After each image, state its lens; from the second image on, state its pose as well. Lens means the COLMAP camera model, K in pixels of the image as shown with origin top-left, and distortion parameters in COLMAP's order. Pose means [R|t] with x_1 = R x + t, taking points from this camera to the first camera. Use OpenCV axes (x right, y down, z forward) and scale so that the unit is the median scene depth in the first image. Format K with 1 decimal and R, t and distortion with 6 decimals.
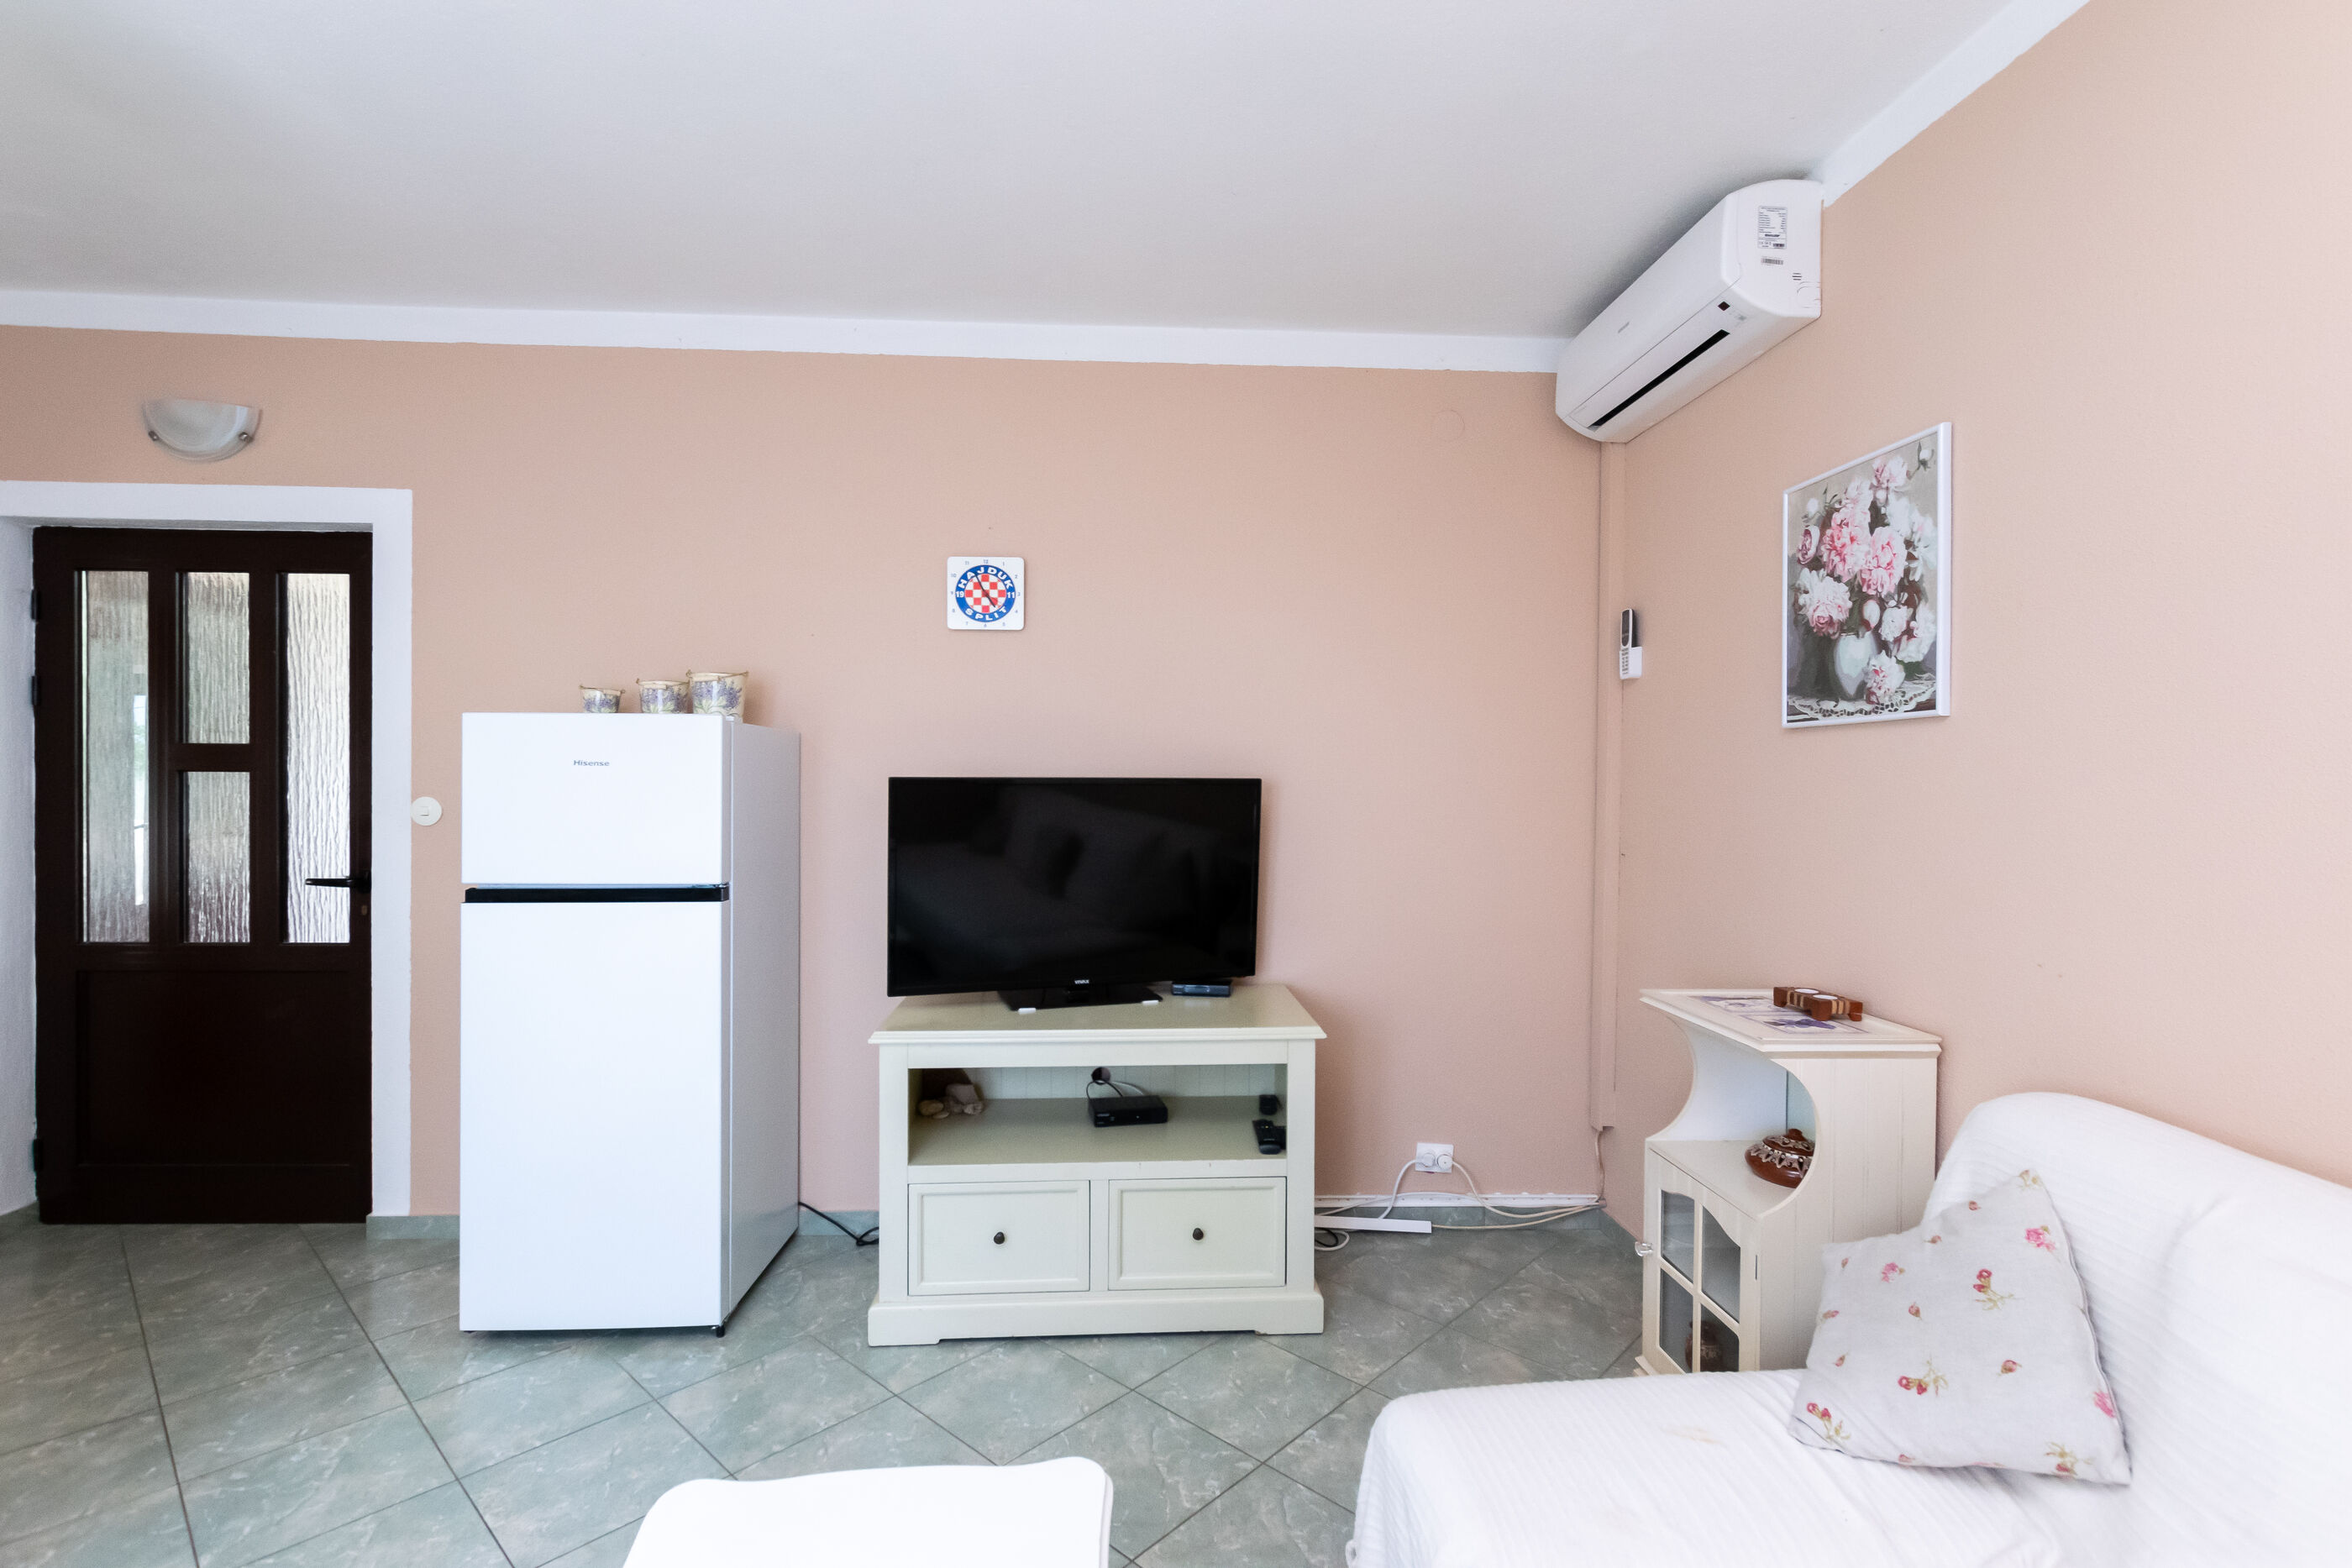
lens RADIAL K [[1010.6, 0, 1168.4], [0, 1010.6, 794.0], [0, 0, 1]] dist [0.002642, -0.000150]
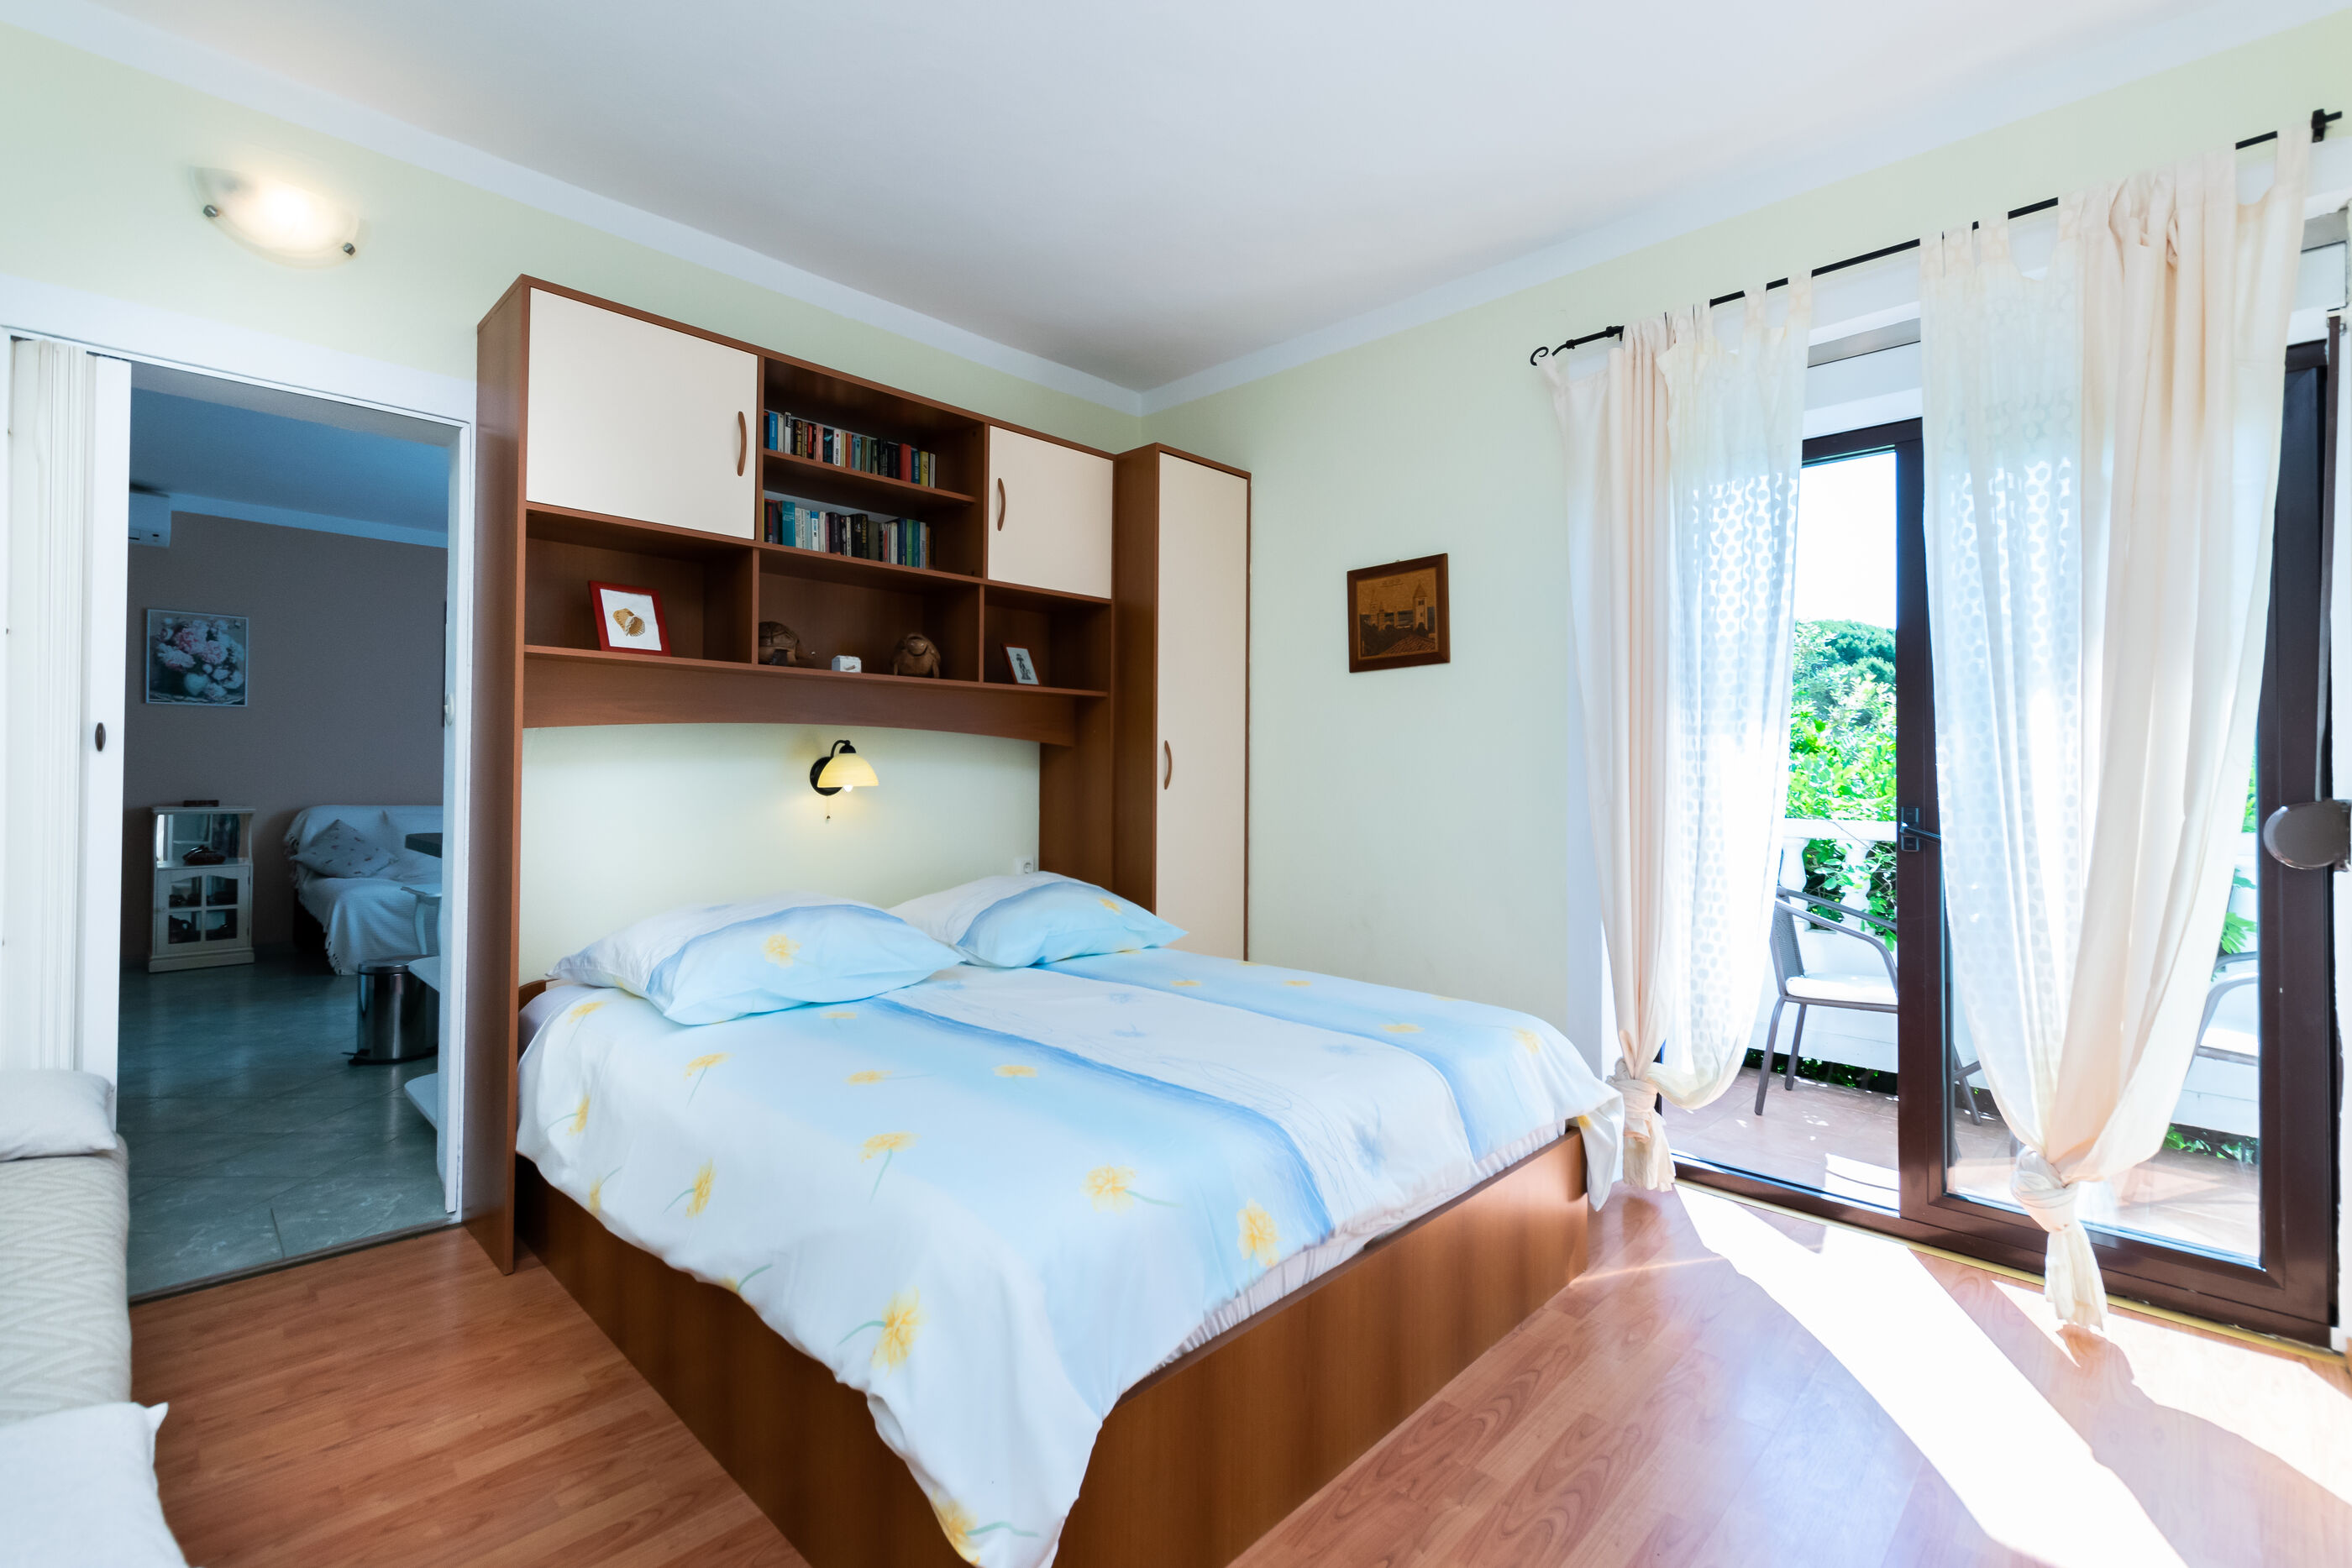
lens RADIAL K [[1041.3, 0, 1189.9], [0, 1041.3, 756.6], [0, 0, 1]] dist [0.001607, -0.001189]
pose [[-0.688745, -0.002273, 0.725000, -3.208996], [-0.001140, 0.999997, 0.002053, 0.062276], [-0.725003, 0.000587, -0.688746, 0.944304]]
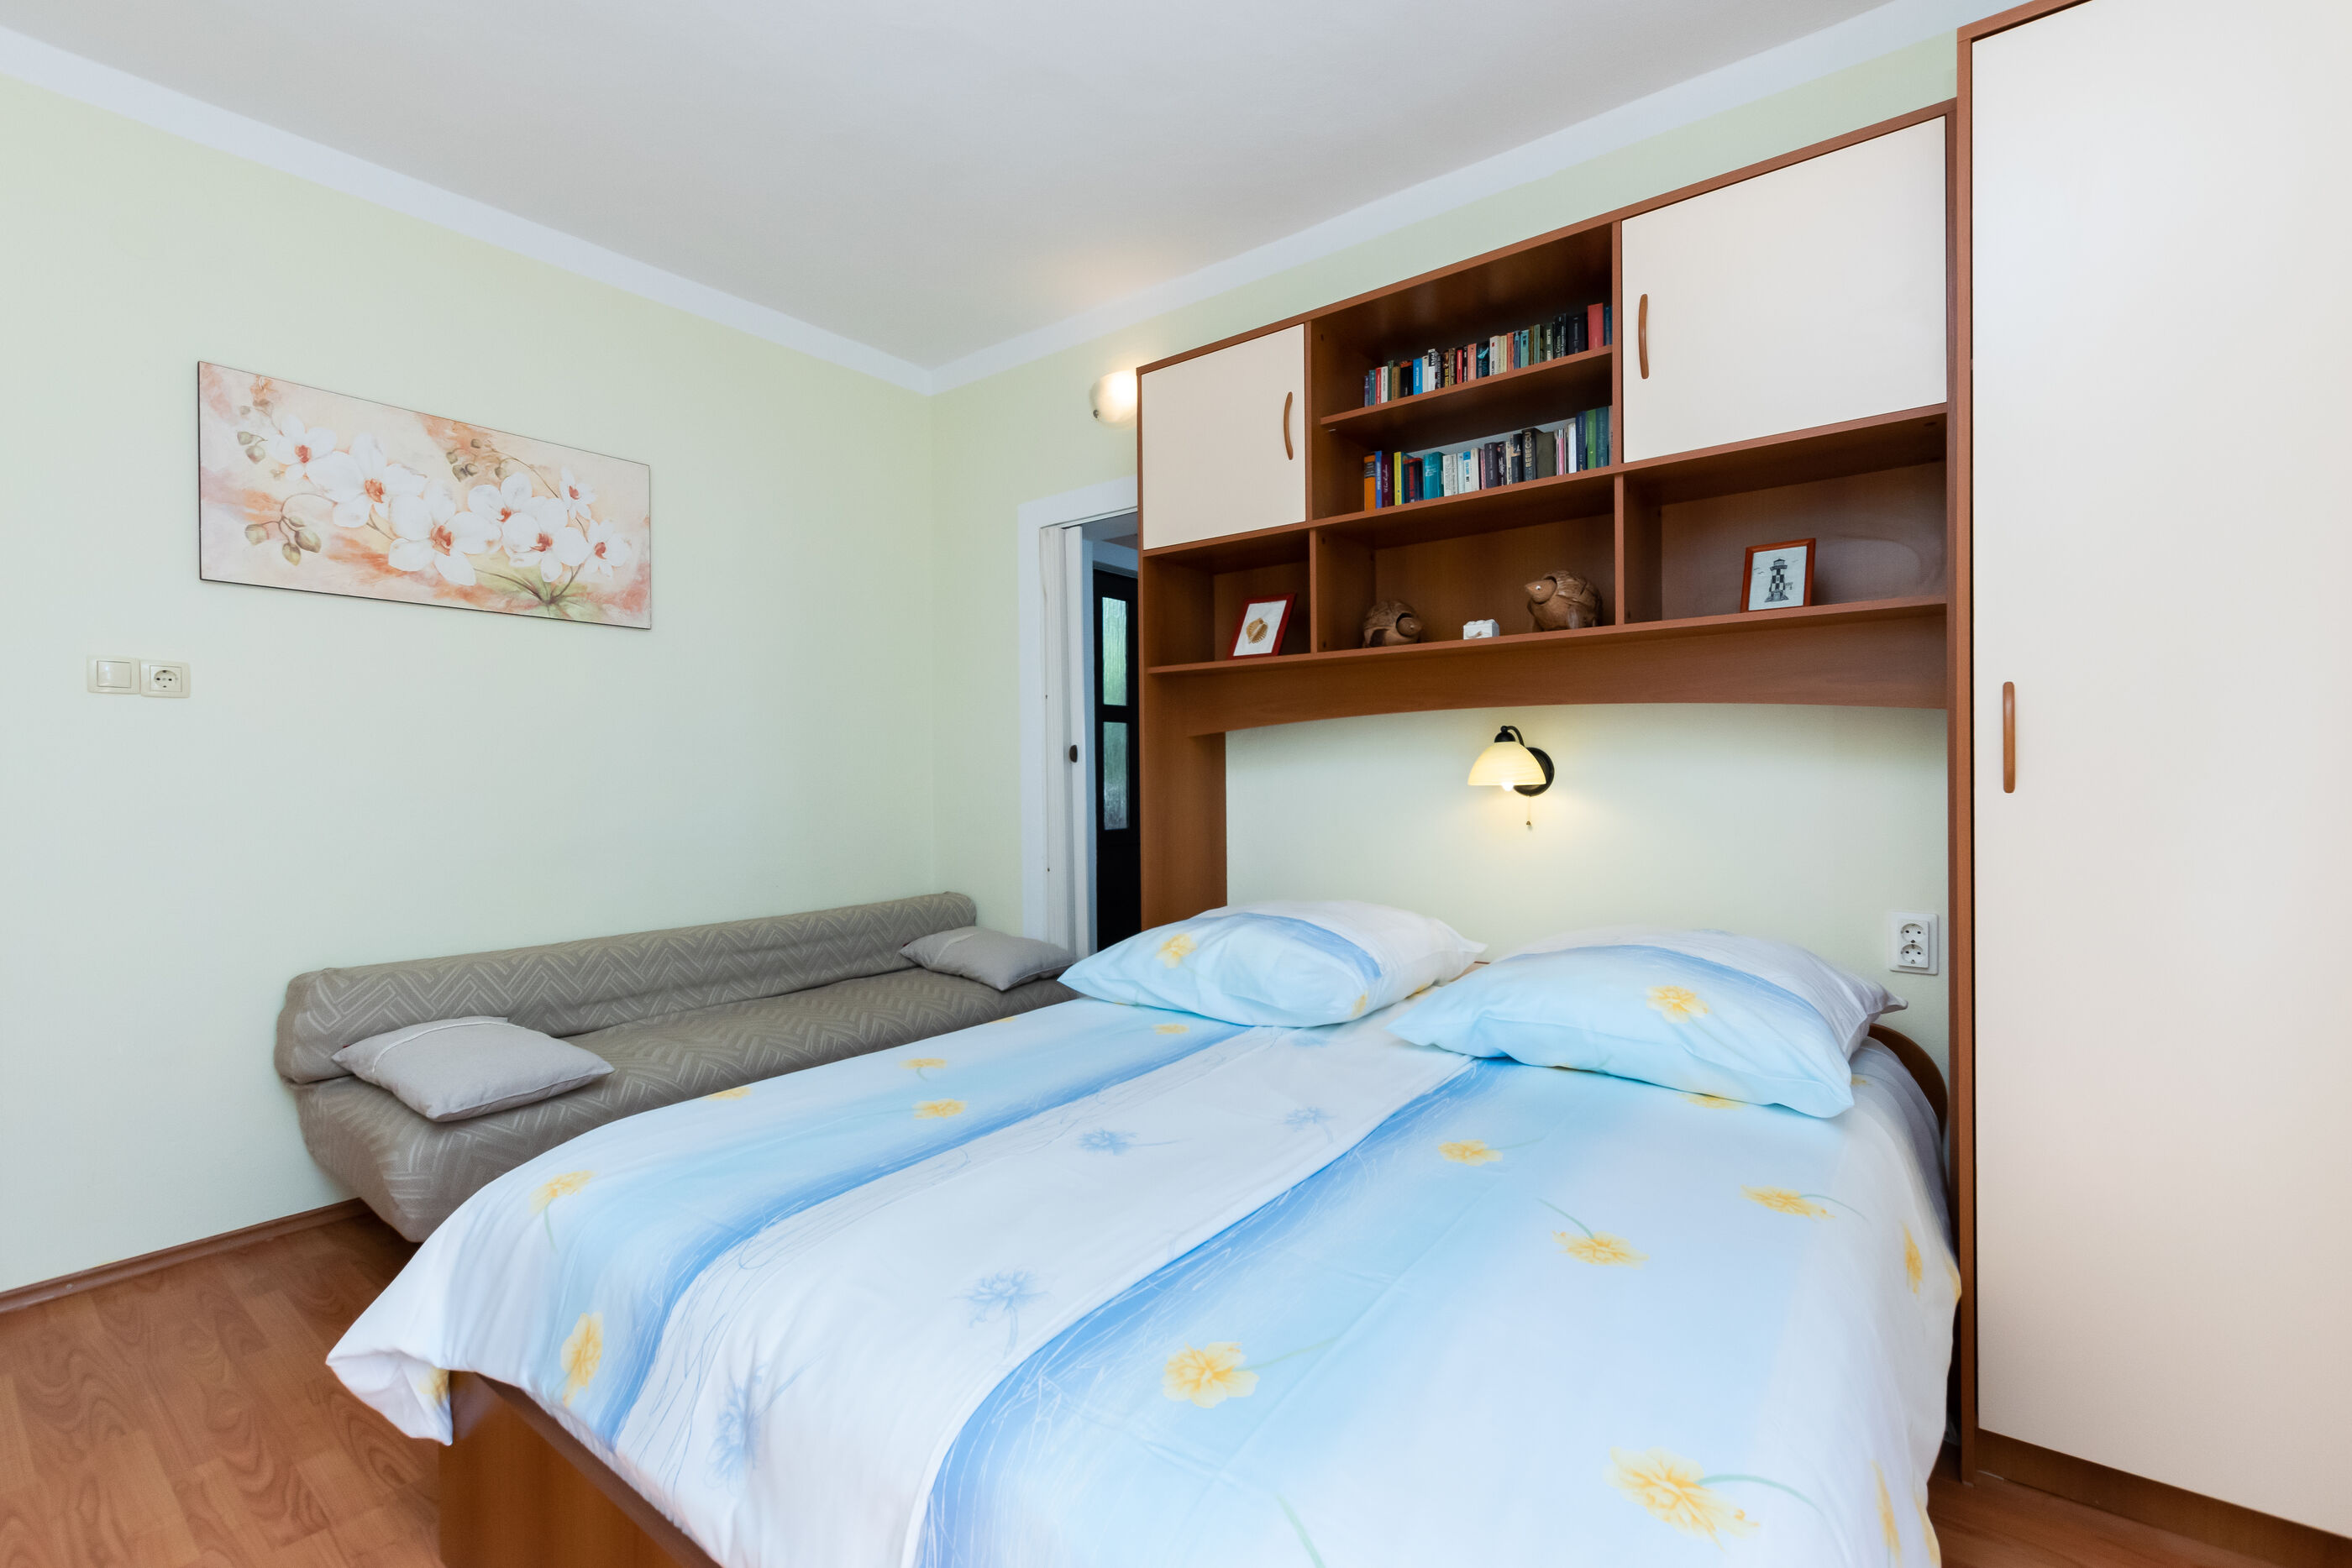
lens RADIAL K [[1032.2, 0, 1175.6], [0, 1032.2, 782.5], [0, 0, 1]] dist [0.000951, -0.000061]
pose [[0.655036, -0.018327, 0.755376, -2.927008], [0.026700, 0.999643, 0.001100, 0.094520], [-0.755126, 0.019448, 0.655291, -0.175280]]
